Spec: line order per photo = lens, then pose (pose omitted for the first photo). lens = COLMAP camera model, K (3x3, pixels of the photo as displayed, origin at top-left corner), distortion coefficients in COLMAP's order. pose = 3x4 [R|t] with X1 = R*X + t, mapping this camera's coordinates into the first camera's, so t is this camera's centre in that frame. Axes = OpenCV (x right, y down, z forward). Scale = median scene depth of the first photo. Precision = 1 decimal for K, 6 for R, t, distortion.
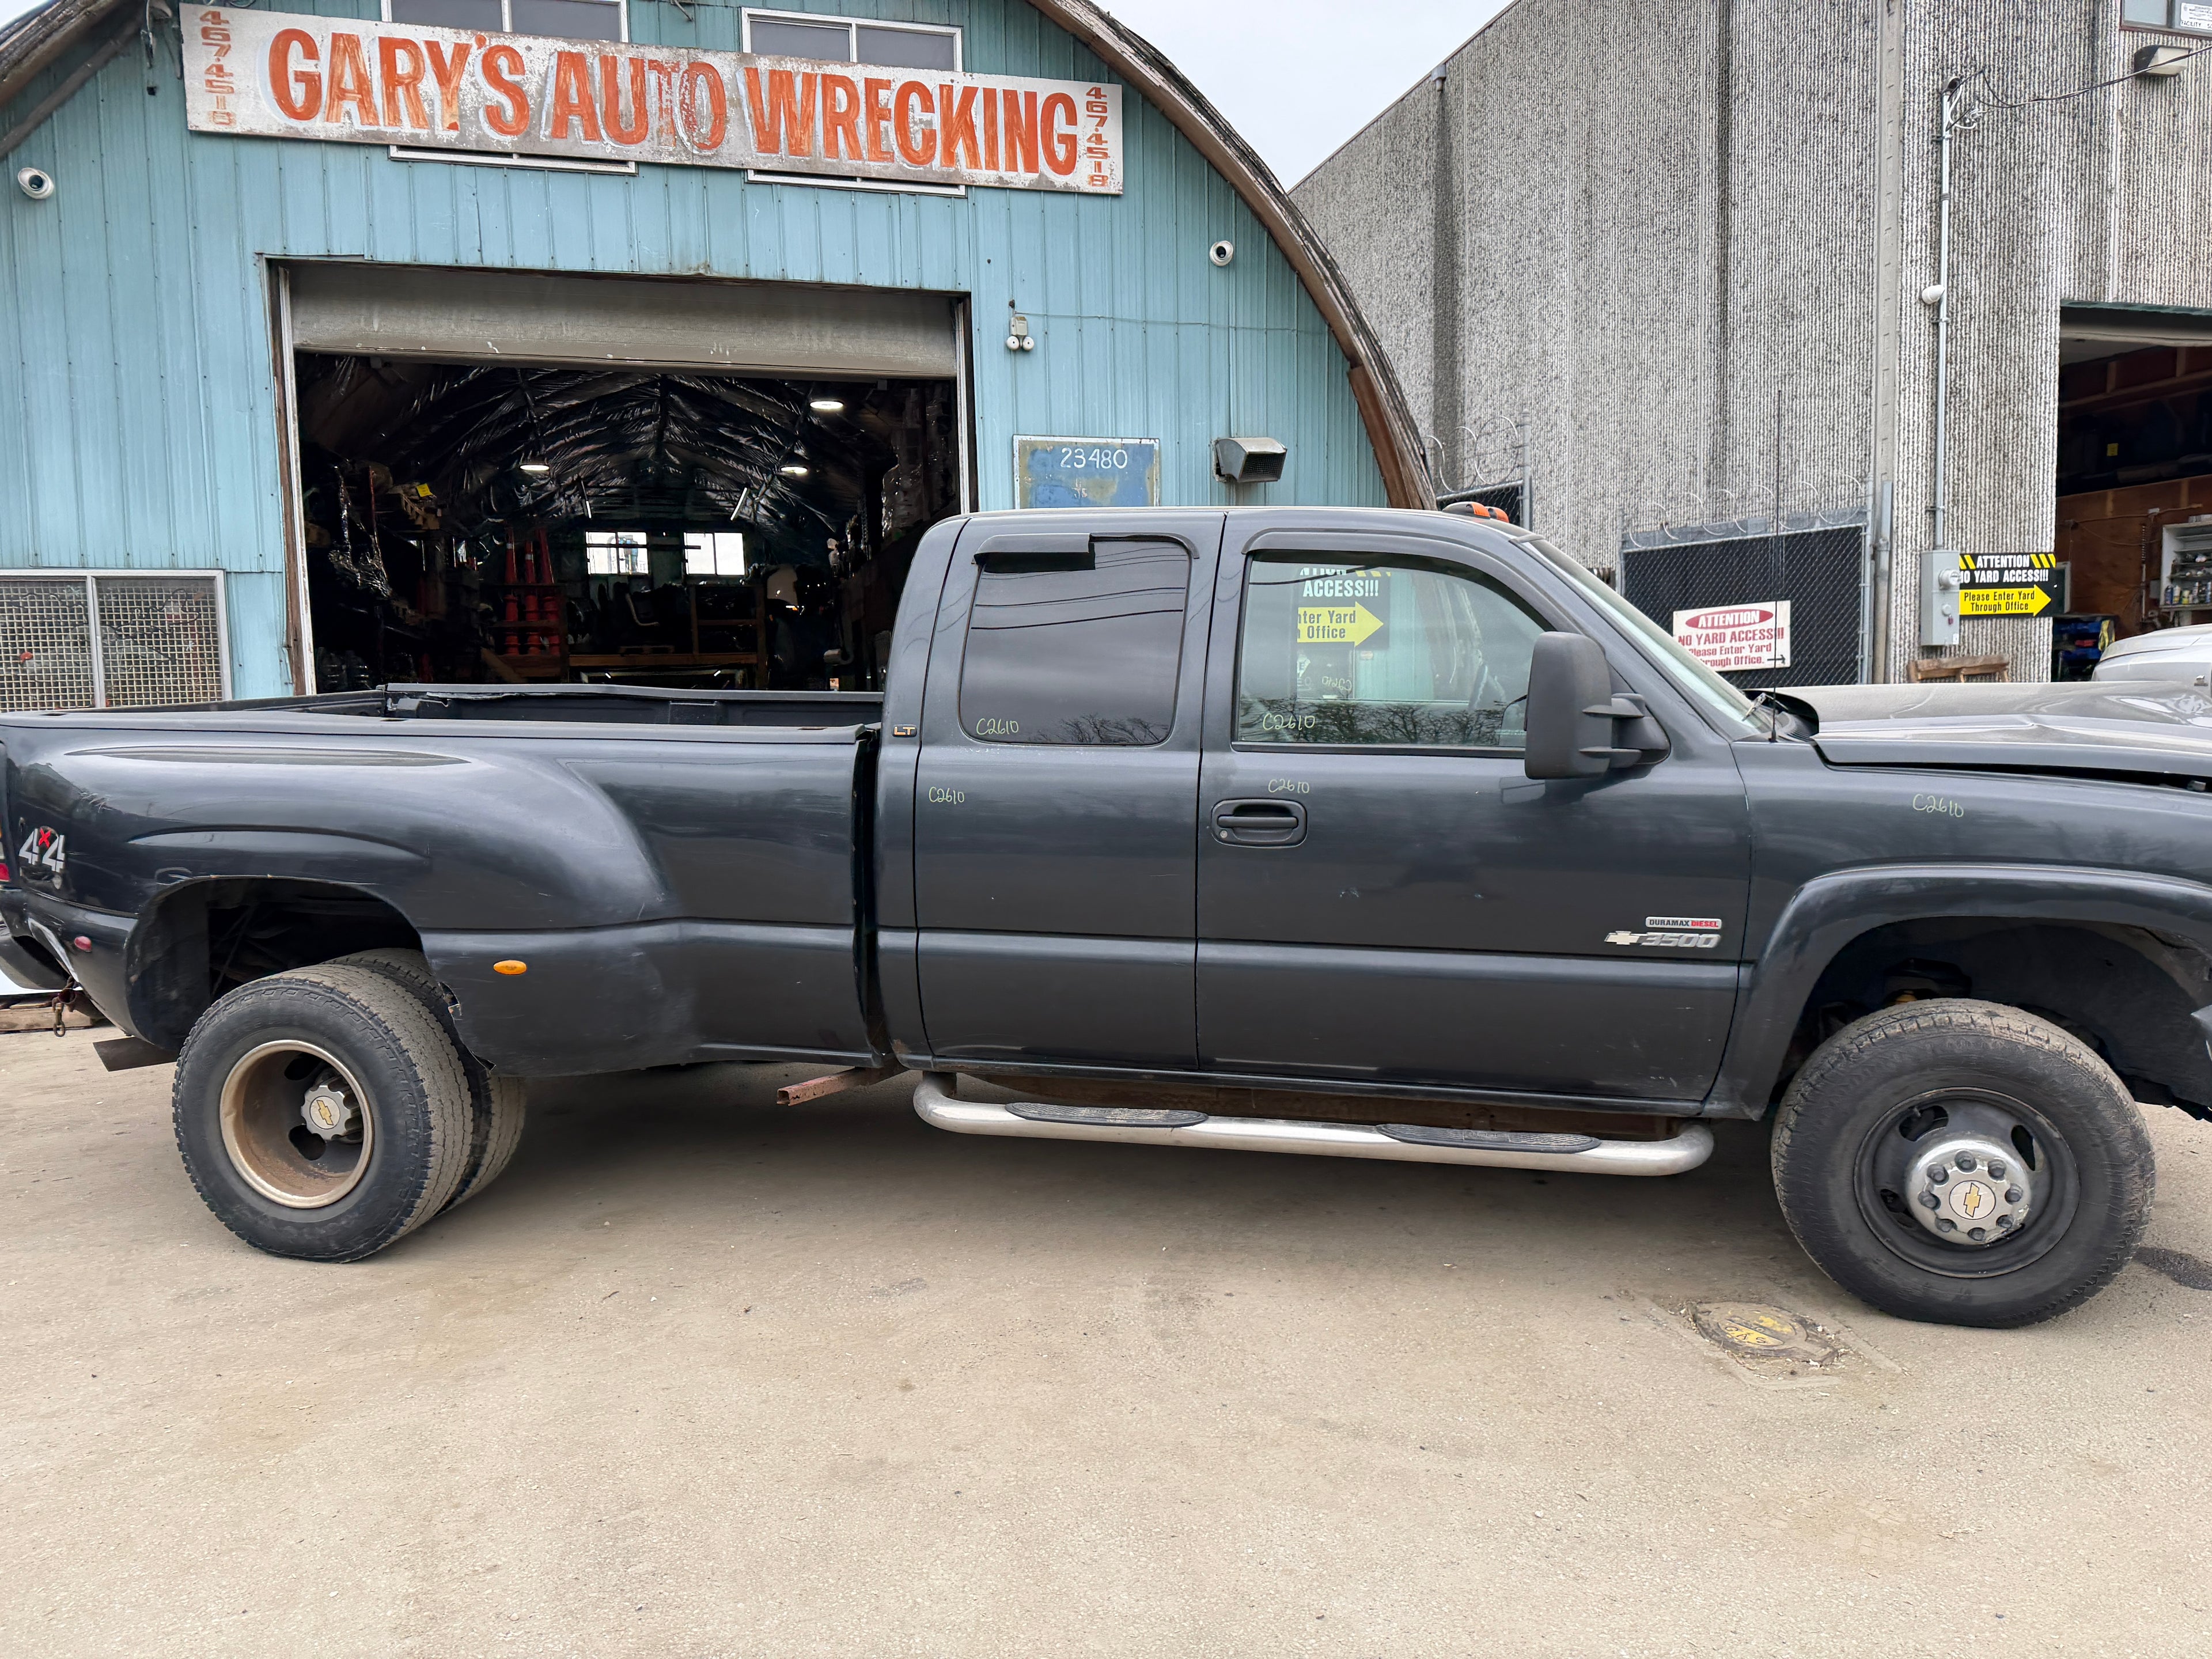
lens RADIAL K [[1569.4, 0, 1116.4], [0, 1569.4, 834.7], [0, 0, 1]] dist [0.011625, -0.016692]
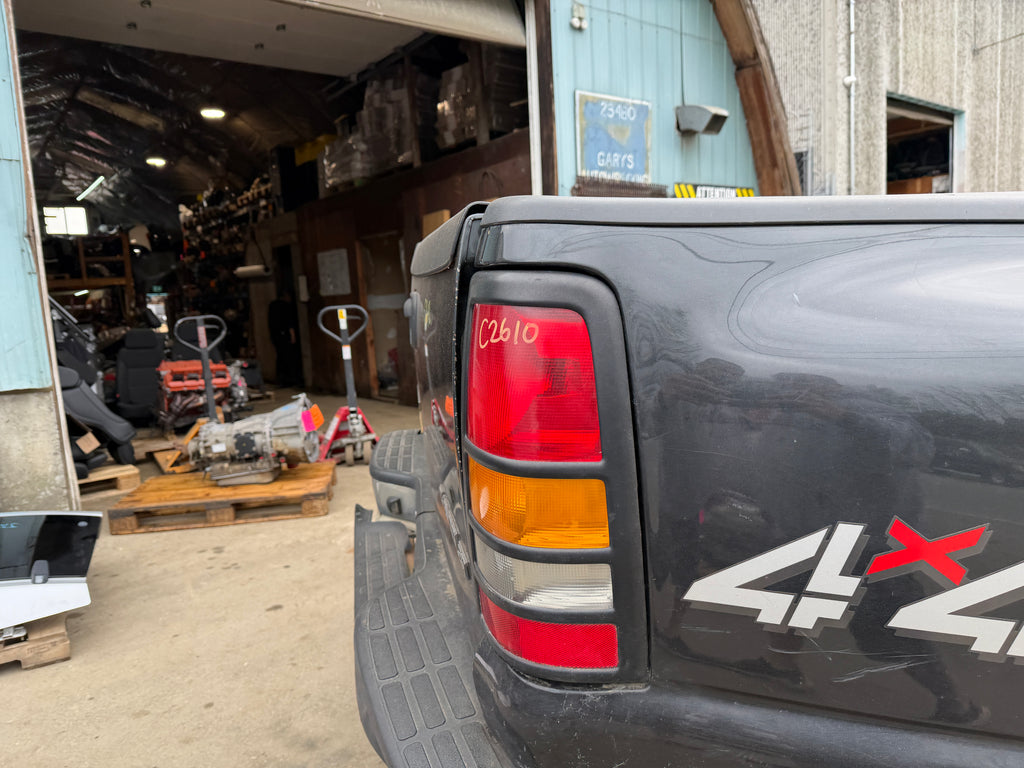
lens RADIAL K [[731.9, 0, 518.0], [0, 731.9, 389.4], [0, 0, 1]] dist [-0.006250, -0.000246]
pose [[0.930654, -0.072734, 0.358598, -0.387764], [0.061943, 0.997216, 0.041508, -0.020223], [-0.360618, -0.016417, 0.932569, 0.425679]]
